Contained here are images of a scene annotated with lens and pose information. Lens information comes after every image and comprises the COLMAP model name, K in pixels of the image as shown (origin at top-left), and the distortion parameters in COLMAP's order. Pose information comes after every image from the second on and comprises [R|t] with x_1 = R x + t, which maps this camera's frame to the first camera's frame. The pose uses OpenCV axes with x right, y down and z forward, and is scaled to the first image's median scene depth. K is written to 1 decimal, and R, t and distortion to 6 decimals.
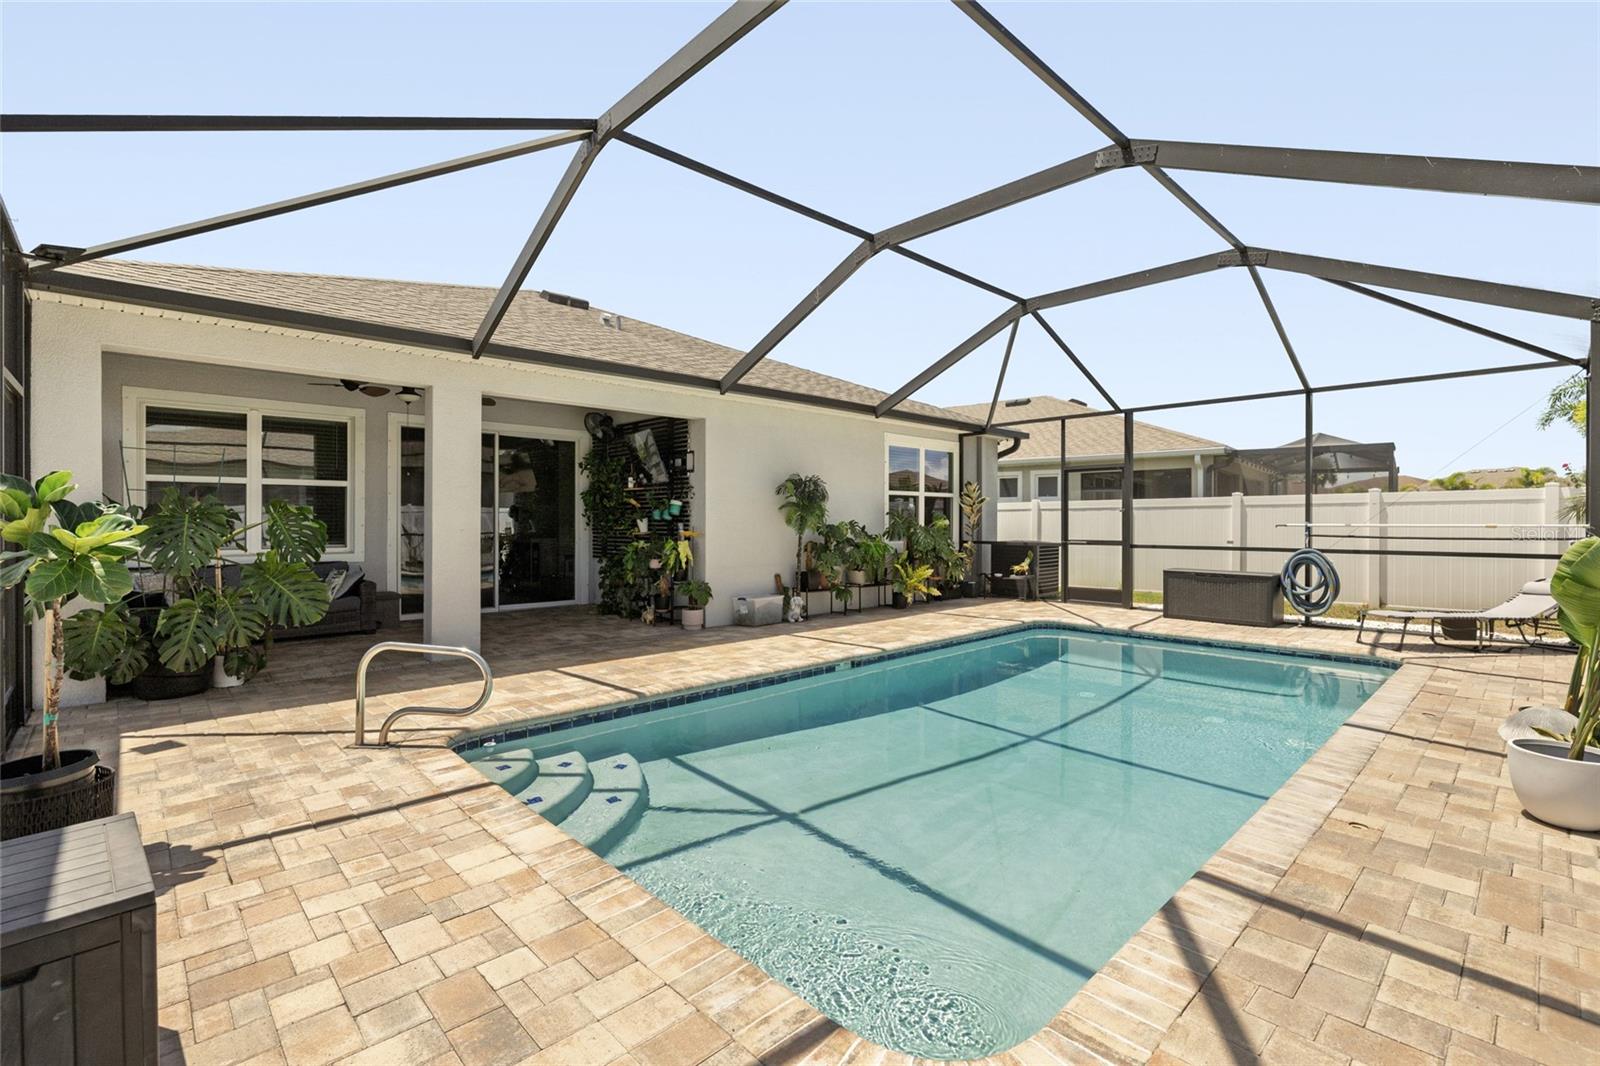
lens RADIAL K [[710.8, 0, 800.0], [0, 710.8, 533.0], [0, 0, 1]] dist [0.000066, 0.000164]
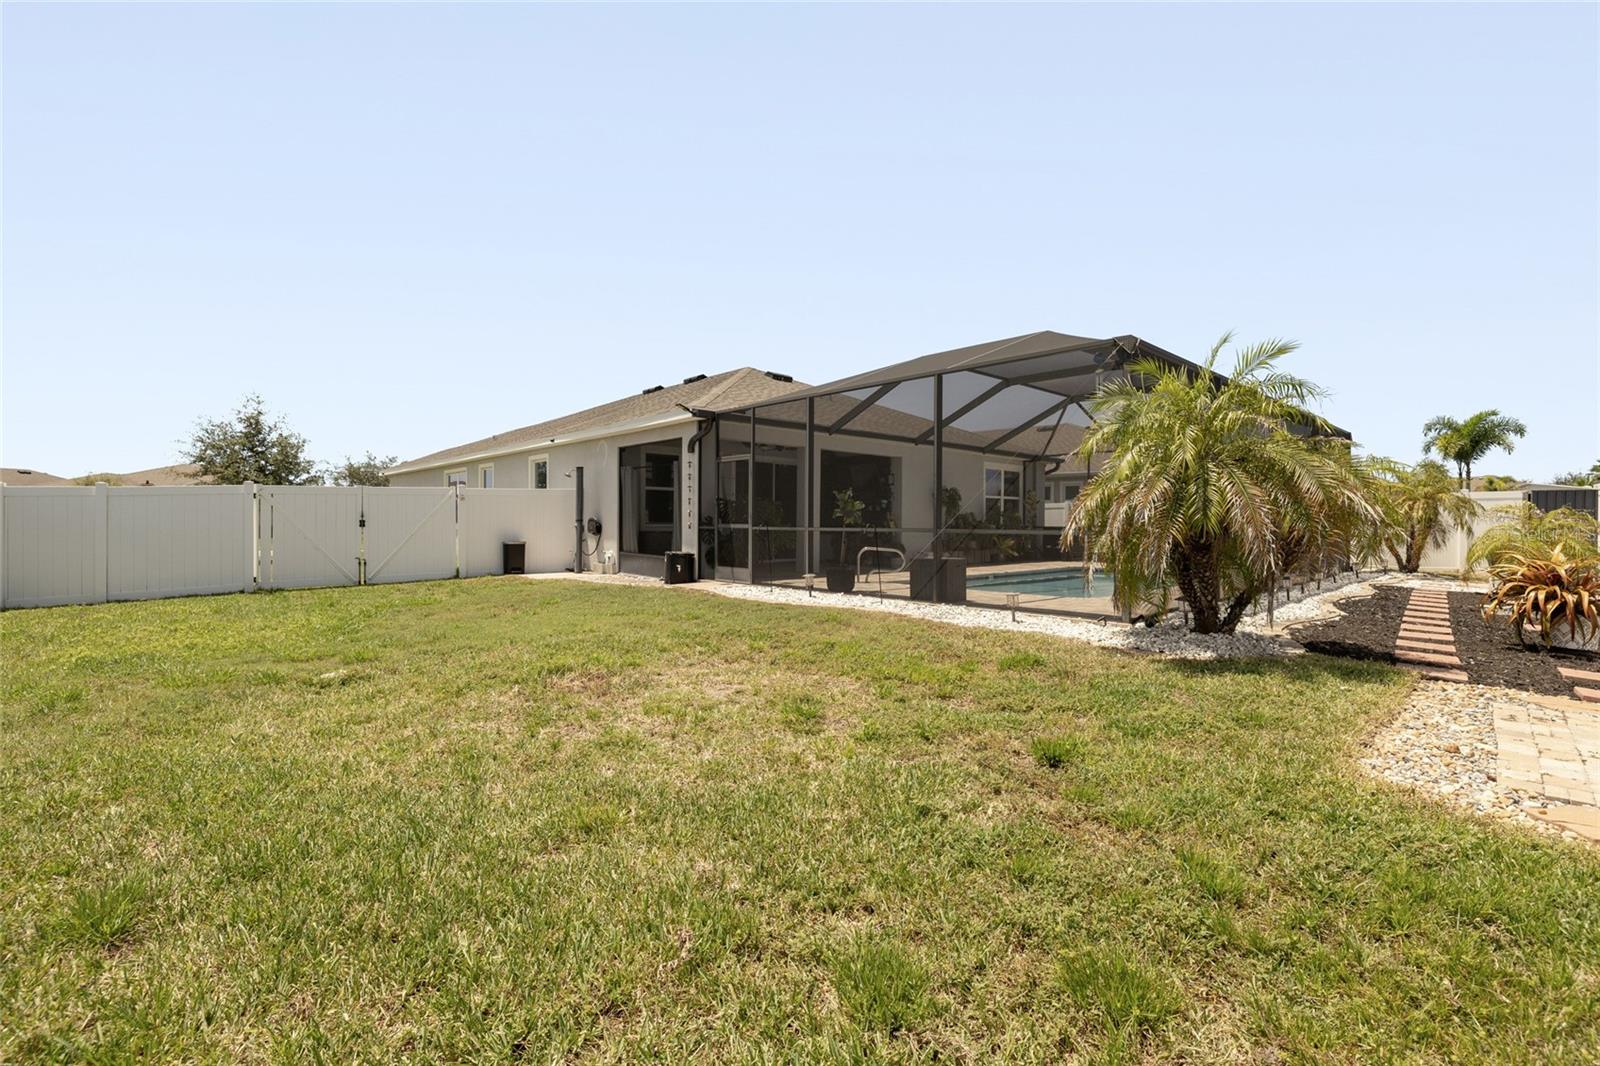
lens RADIAL K [[726.2, 0, 800.0], [0, 726.2, 533.0], [0, 0, 1]] dist [-0.014047, 0.000112]
pose [[0.999997, -0.001565, 0.001648, -0.395423], [0.001580, 0.999957, -0.009085, 0.055946], [-0.001634, 0.009088, 0.999957, -0.897039]]
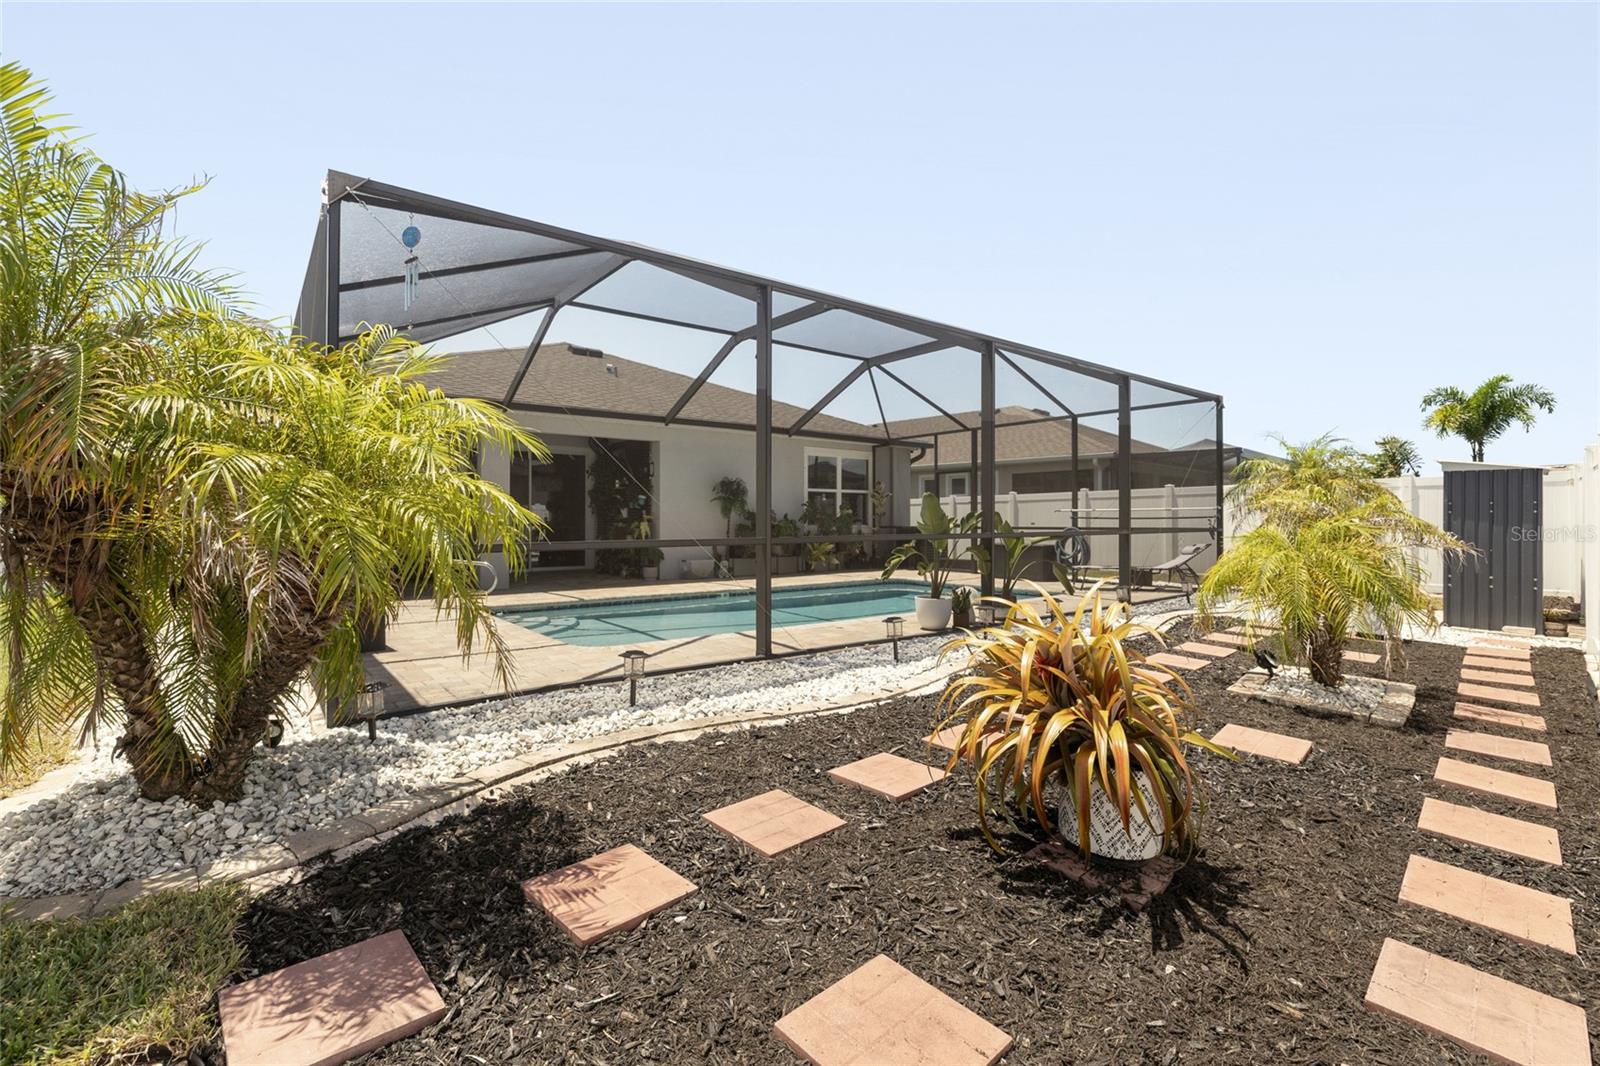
lens RADIAL K [[710.8, 0, 800.0], [0, 710.8, 533.0], [0, 0, 1]] dist [0.000066, 0.000164]
pose [[0.995245, -0.000988, -0.097400, 0.299828], [0.000694, 0.999995, -0.003051, 0.038098], [0.097402, 0.002969, 0.995241, -0.455362]]
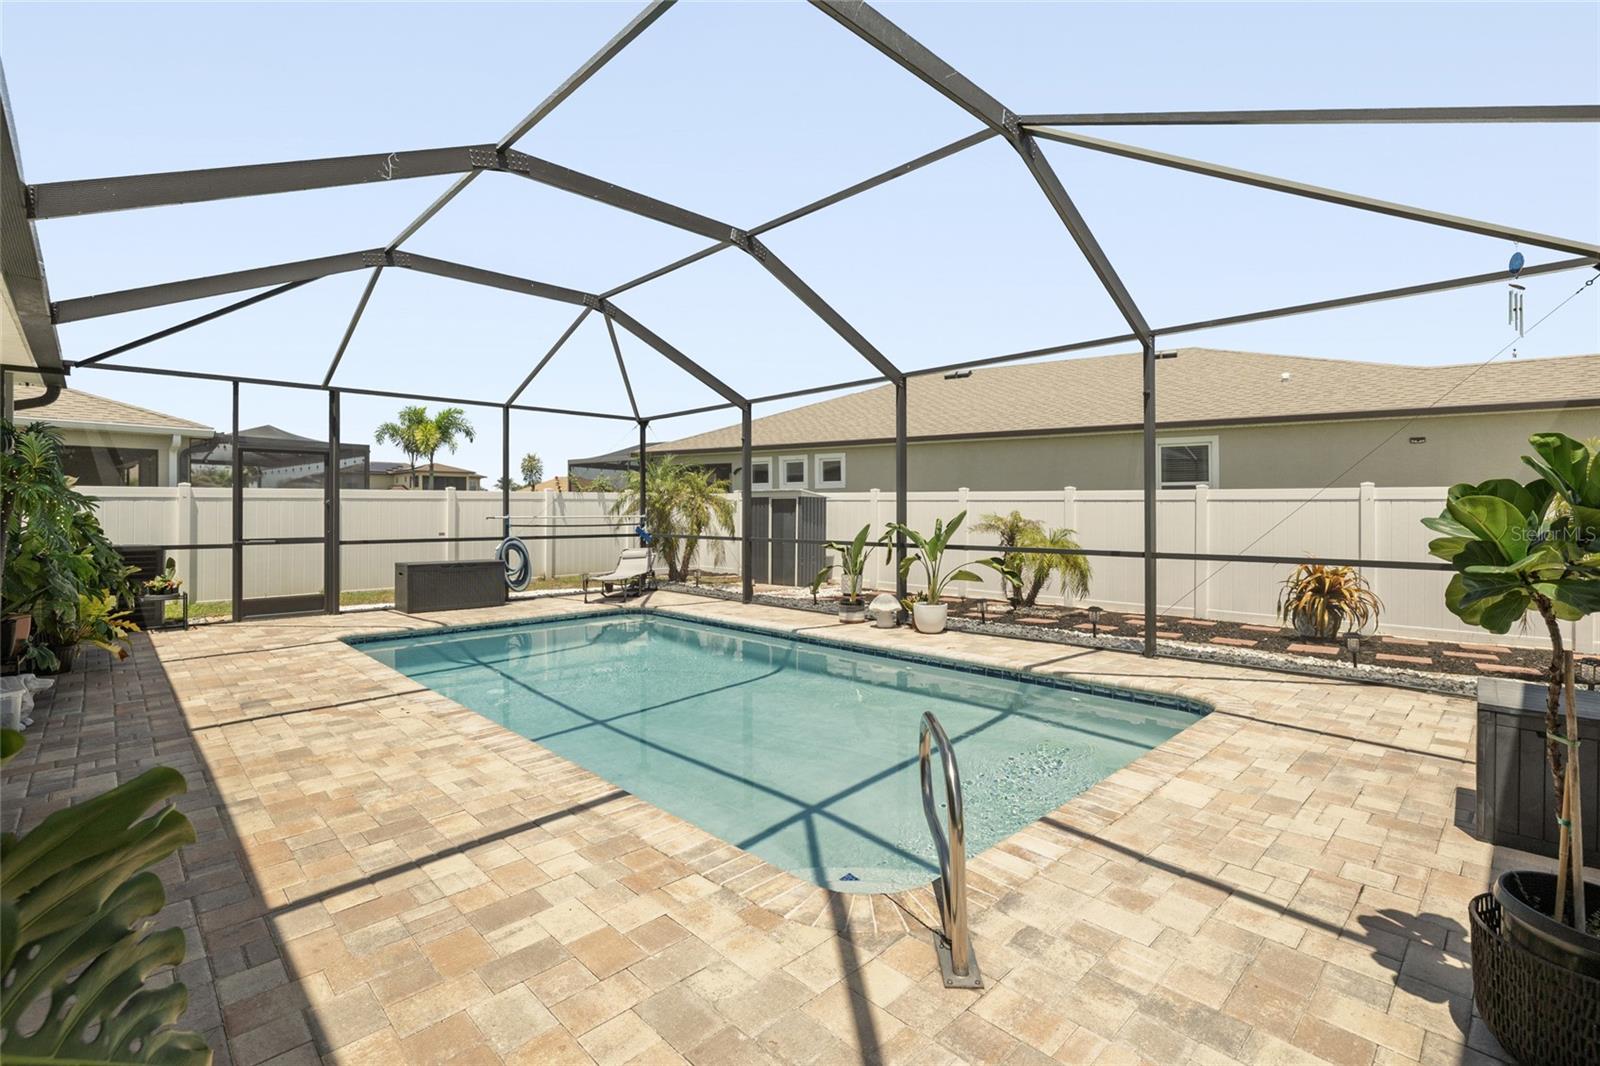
lens RADIAL K [[726.2, 0, 800.0], [0, 726.2, 533.0], [0, 0, 1]] dist [-0.014047, 0.000112]
pose [[-0.012871, -0.024143, 0.999626, -0.494310], [0.018792, 0.999526, 0.024383, -0.005020], [-0.999741, 0.019099, -0.012412, 0.499513]]
